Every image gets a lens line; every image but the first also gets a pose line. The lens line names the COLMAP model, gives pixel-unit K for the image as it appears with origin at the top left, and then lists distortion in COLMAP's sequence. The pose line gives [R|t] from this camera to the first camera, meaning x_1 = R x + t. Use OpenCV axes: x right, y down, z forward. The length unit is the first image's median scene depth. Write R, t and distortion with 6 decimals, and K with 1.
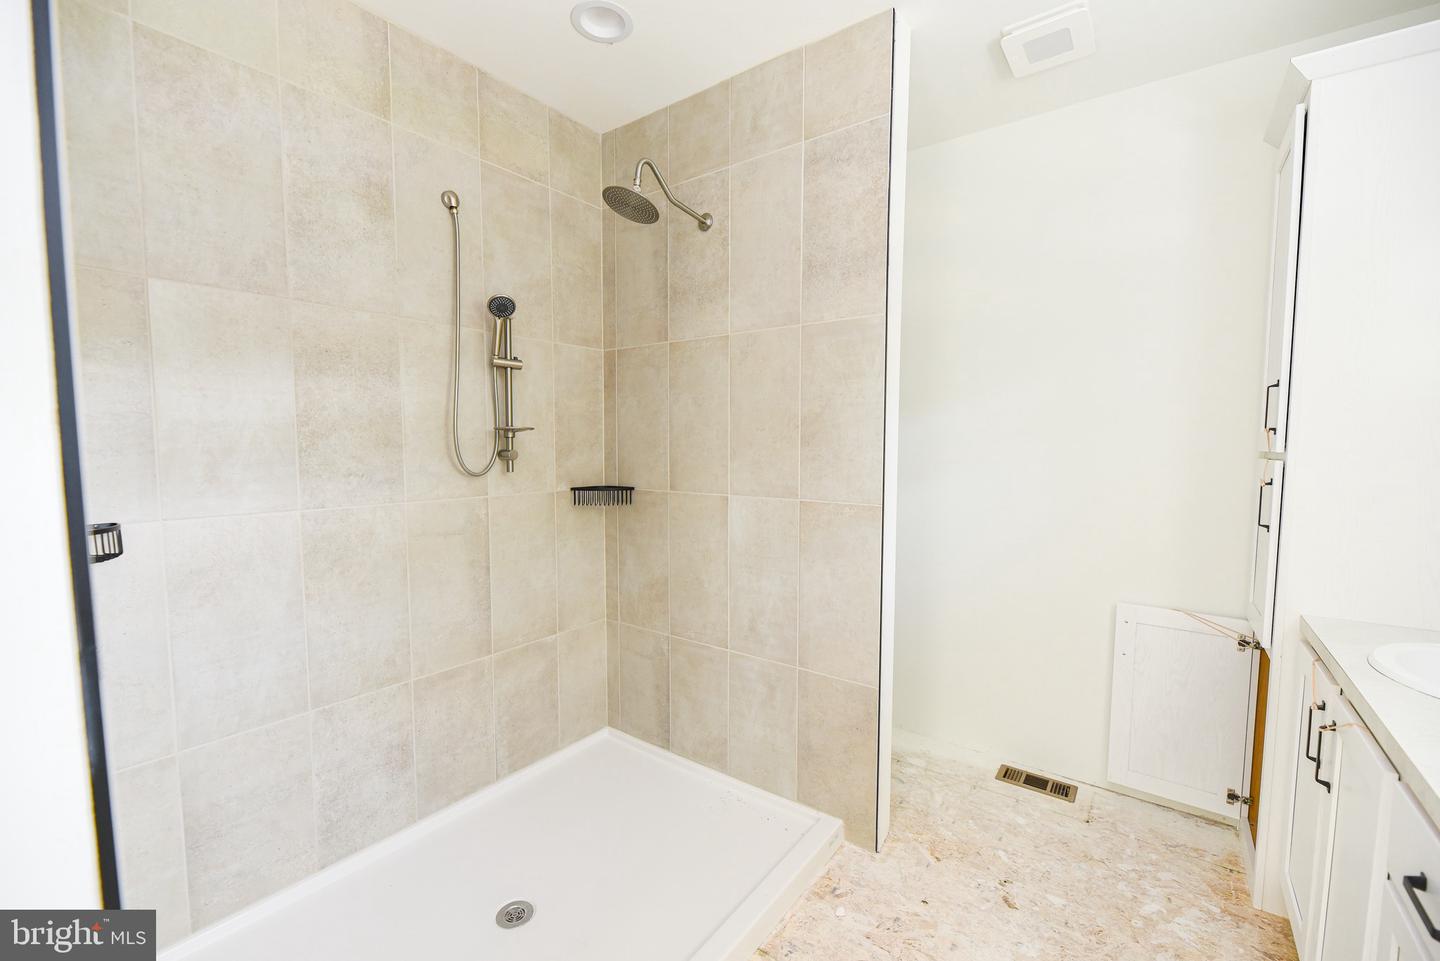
lens RADIAL K [[606.7, 0, 720.6], [0, 606.7, 485.9], [0, 0, 1]] dist [-0.004089, -0.000705]
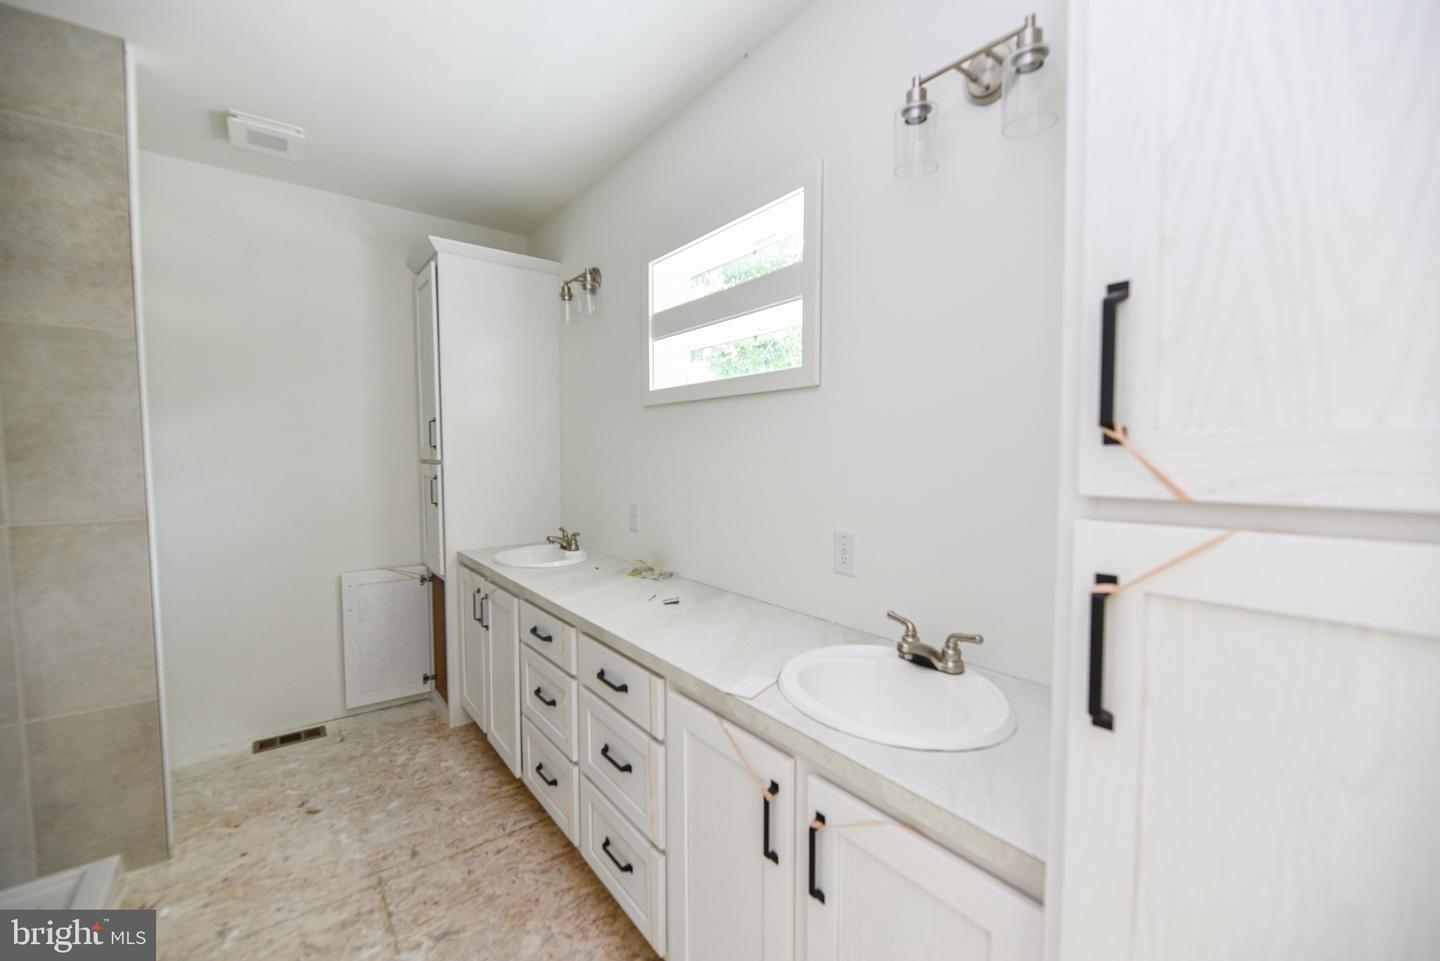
lens RADIAL K [[565.5, 0, 722.4], [0, 565.5, 477.7], [0, 0, 1]] dist [-0.000641, -0.000114]
pose [[0.263184, -0.047708, 0.963565, -0.379260], [0.070381, 0.997065, 0.030143, 0.003384], [-0.962175, 0.059883, 0.265769, -0.183709]]
